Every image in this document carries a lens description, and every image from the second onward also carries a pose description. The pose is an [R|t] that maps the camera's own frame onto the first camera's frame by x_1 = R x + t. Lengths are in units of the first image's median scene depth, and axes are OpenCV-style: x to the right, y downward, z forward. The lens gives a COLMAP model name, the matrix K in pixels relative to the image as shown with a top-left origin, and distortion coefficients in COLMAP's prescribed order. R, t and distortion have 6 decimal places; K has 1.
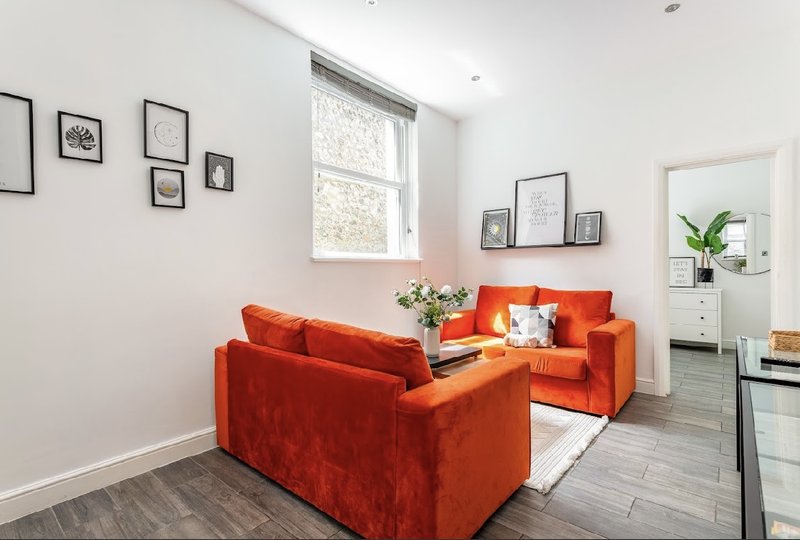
lens RADIAL K [[381.9, 0, 414.7], [0, 381.9, 268.6], [0, 0, 1]] dist [0.004081, 0.000618]
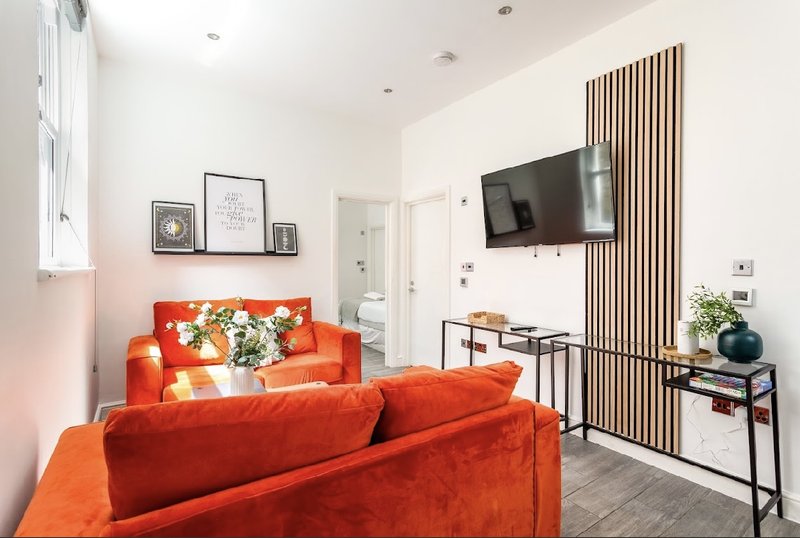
lens RADIAL K [[381.9, 0, 395.0], [0, 381.9, 267.9], [0, 0, 1]] dist [0.004081, 0.000618]
pose [[0.295003, -0.001057, 0.955496, -0.517409], [-0.000411, 0.999999, 0.001233, -0.030969], [-0.955496, -0.000756, 0.295003, 0.455100]]
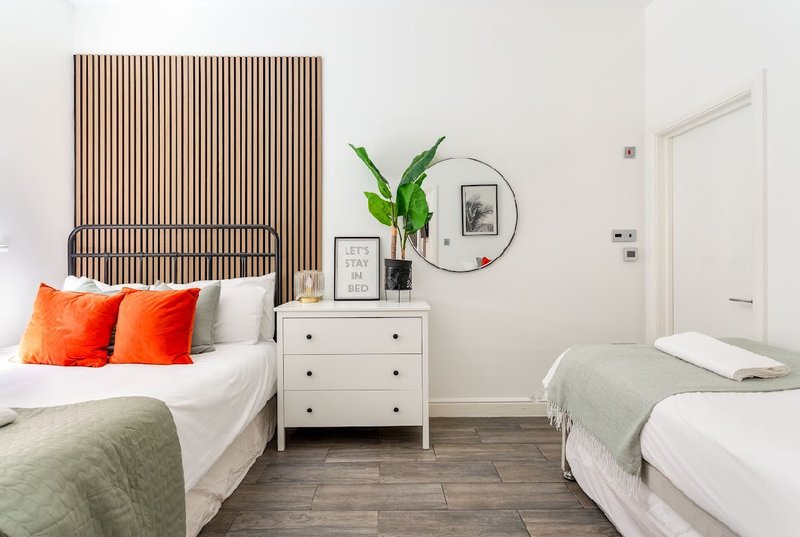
lens RADIAL K [[381.9, 0, 396.1], [0, 381.9, 262.9], [0, 0, 1]] dist [0.004081, 0.000618]
pose [[0.765747, 0.002669, 0.643136, 0.722720], [-0.000847, 0.999995, -0.003142, 0.006485], [-0.643141, 0.001862, 0.765746, 1.023346]]
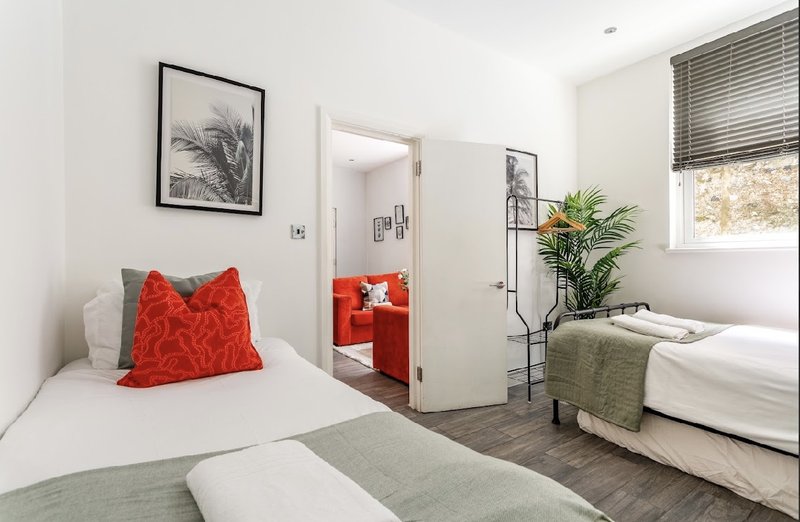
lens RADIAL K [[383.4, 0, 399.3], [0, 383.4, 260.3], [0, 0, 1]] dist [0.008105, 0.001584]
pose [[-0.286918, 0.003708, -0.957948, 1.526138], [0.001964, 0.999993, 0.003283, 0.000716], [0.957953, -0.000940, -0.286923, 1.252591]]
